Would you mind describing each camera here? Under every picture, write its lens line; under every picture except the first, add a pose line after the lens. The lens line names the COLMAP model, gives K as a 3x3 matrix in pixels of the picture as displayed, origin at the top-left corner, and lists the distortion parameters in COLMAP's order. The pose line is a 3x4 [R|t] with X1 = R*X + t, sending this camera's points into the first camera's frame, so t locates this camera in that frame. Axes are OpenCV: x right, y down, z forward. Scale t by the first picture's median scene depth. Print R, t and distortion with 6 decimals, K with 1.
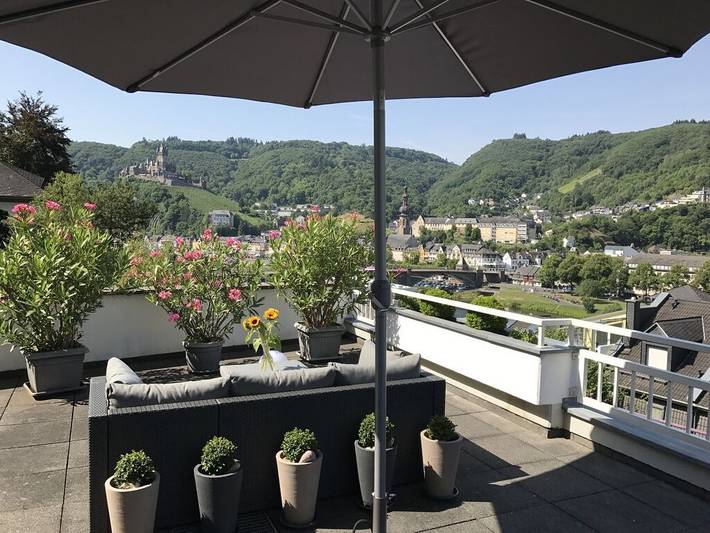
lens RADIAL K [[585.2, 0, 355.0], [0, 585.2, 266.5], [0, 0, 1]] dist [0.004726, -0.006102]
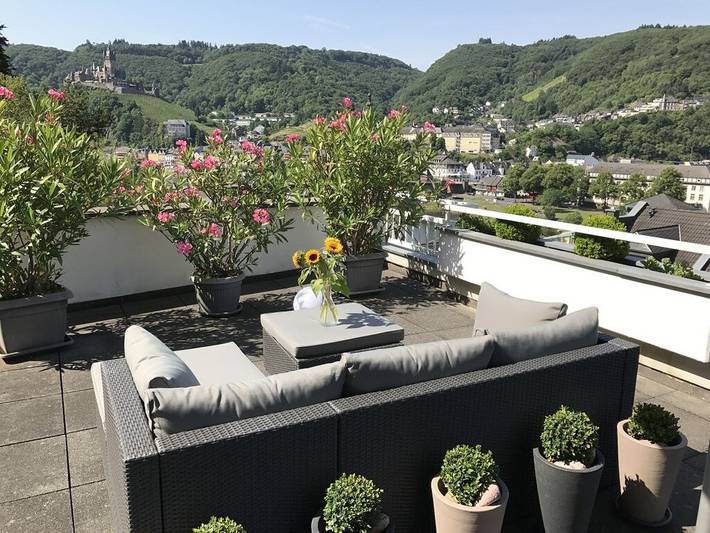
lens RADIAL K [[585.2, 0, 355.0], [0, 585.2, 266.5], [0, 0, 1]] dist [0.004726, -0.006102]
pose [[0.997945, -0.018030, 0.061481, -0.131217], [0.008623, 0.988653, 0.149969, -0.000120], [-0.063487, -0.149130, 0.986777, 0.230385]]
